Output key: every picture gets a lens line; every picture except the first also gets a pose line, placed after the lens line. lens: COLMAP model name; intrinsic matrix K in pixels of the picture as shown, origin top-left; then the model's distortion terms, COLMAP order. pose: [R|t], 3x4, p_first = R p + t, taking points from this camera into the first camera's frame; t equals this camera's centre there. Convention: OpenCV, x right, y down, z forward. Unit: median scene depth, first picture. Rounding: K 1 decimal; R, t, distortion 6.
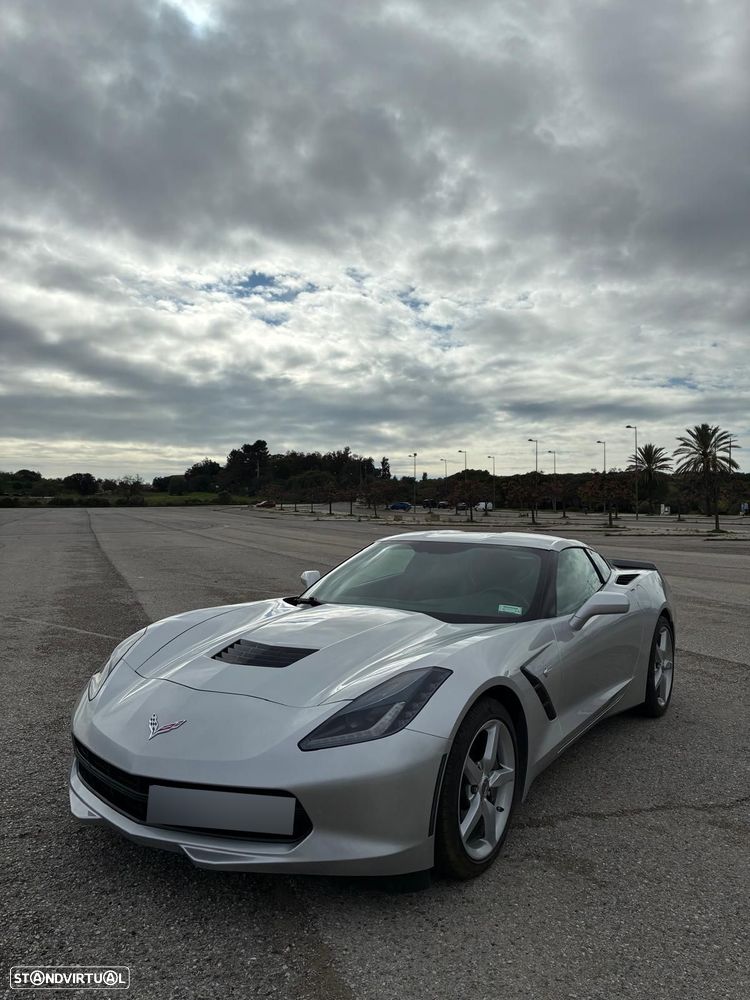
lens RADIAL K [[765.3, 0, 373.1], [0, 765.3, 492.0], [0, 0, 1]] dist [0.043923, -0.061312]
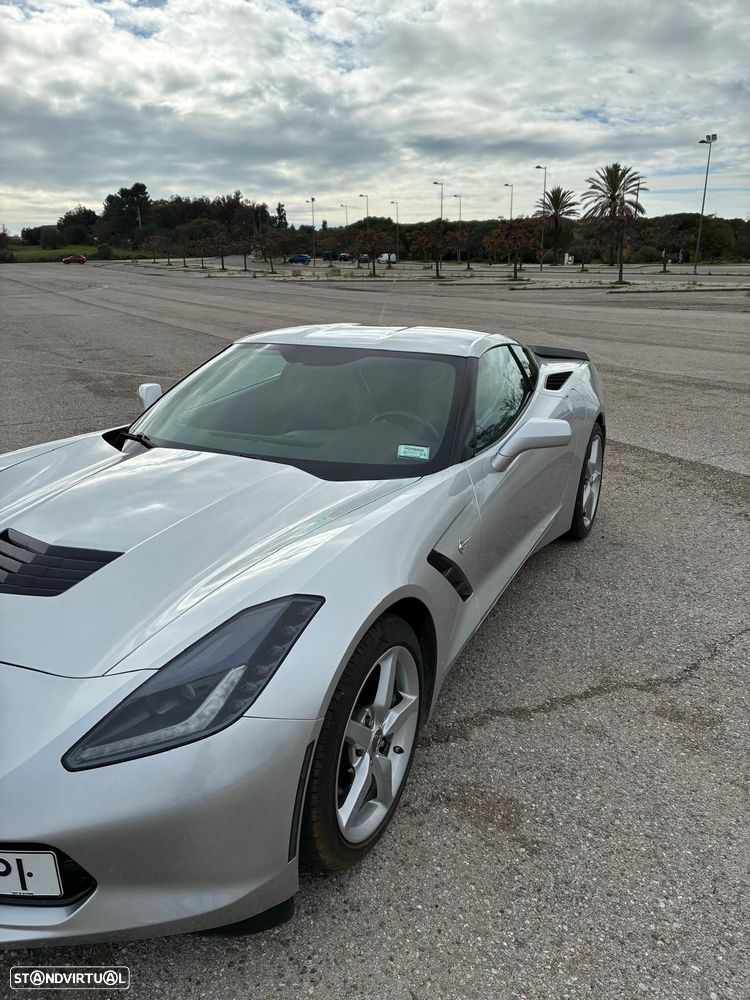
lens RADIAL K [[765.3, 0, 372.1], [0, 765.3, 492.9], [0, 0, 1]] dist [0.043923, -0.061312]
pose [[0.992129, -0.049236, 0.115133, 0.019741], [0.011086, 0.950379, 0.310896, -0.012398], [-0.124727, -0.307173, 0.943445, 0.112615]]
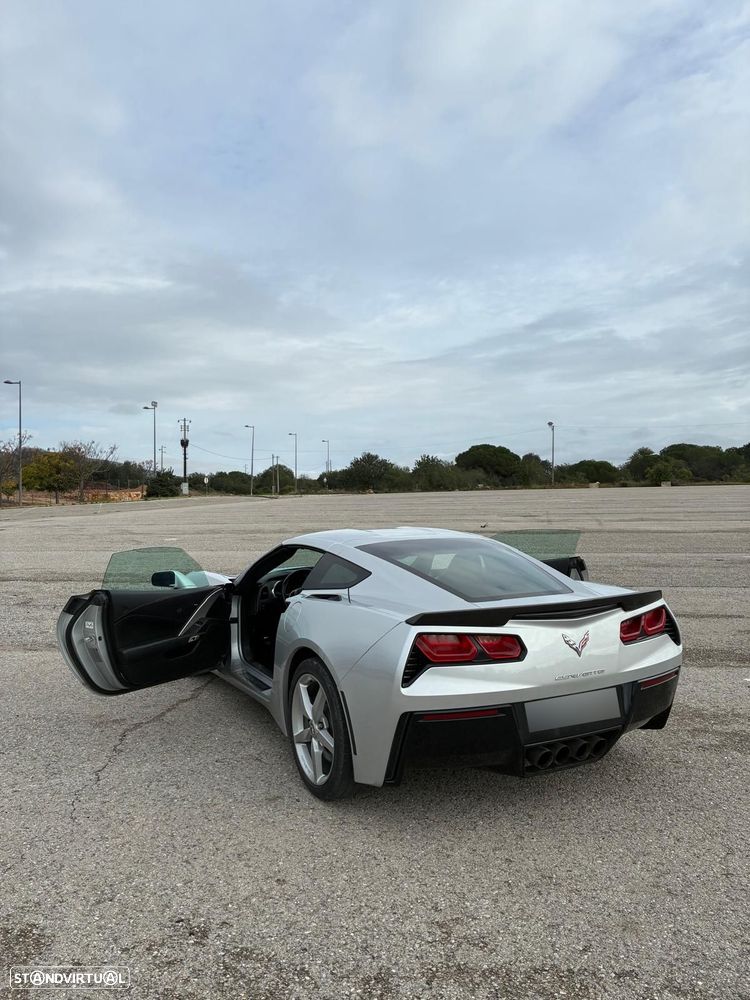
lens RADIAL K [[765.3, 0, 366.9], [0, 765.3, 502.4], [0, 0, 1]] dist [0.043923, -0.061312]
pose [[-0.488325, 0.011948, -0.872580, 0.474141], [0.017300, 0.999842, 0.004009, 0.005122], [0.872491, -0.013138, -0.488454, 0.677066]]
